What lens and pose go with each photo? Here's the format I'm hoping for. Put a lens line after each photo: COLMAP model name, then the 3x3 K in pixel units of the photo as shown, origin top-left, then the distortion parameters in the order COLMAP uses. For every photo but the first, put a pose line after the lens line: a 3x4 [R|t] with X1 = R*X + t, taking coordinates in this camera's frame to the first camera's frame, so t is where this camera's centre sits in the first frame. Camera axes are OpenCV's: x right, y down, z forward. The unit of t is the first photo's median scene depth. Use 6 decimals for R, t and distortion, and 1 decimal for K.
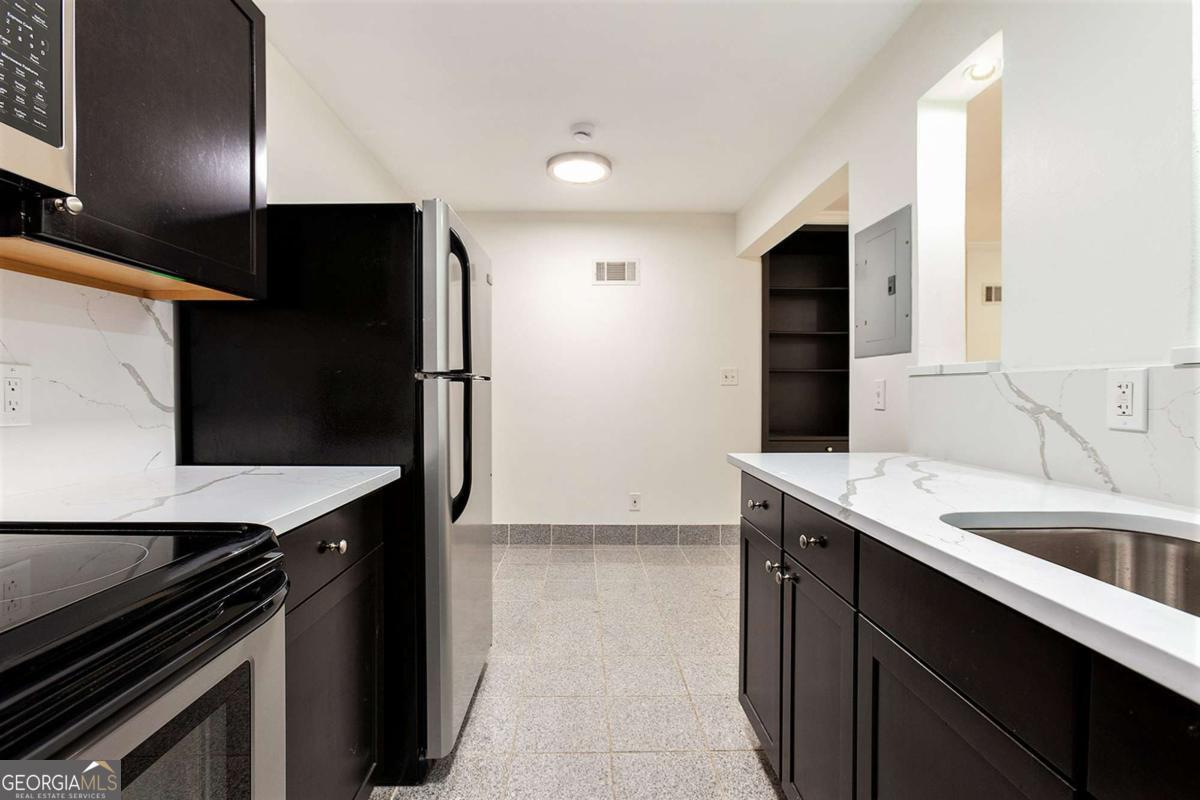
lens RADIAL K [[549.4, 0, 593.9], [0, 549.4, 400.3], [0, 0, 1]] dist [-0.004385, 0.002767]
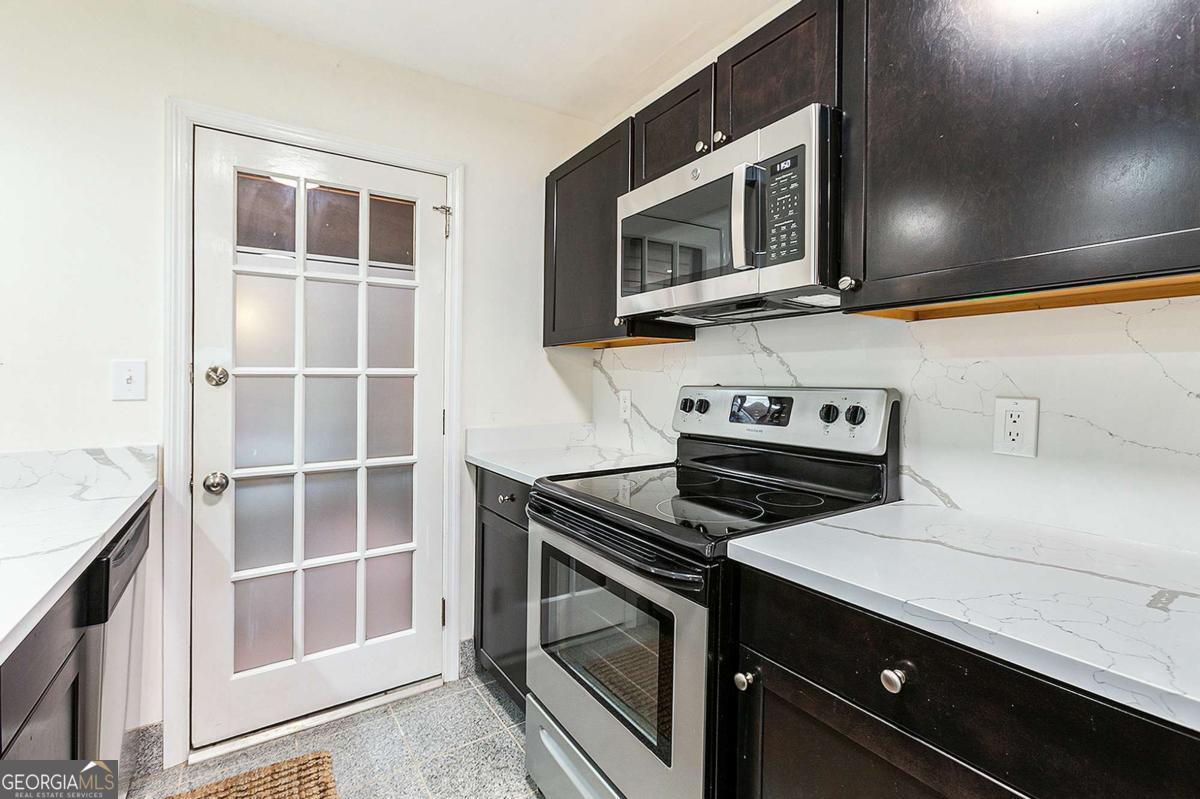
lens RADIAL K [[549.4, 0, 628.0], [0, 549.4, 375.6], [0, 0, 1]] dist [-0.004385, 0.002767]
pose [[-0.838338, -0.004662, -0.545131, 0.151194], [-0.010134, 0.999924, 0.007033, -0.095452], [0.545056, 0.011420, -0.838322, 1.285810]]
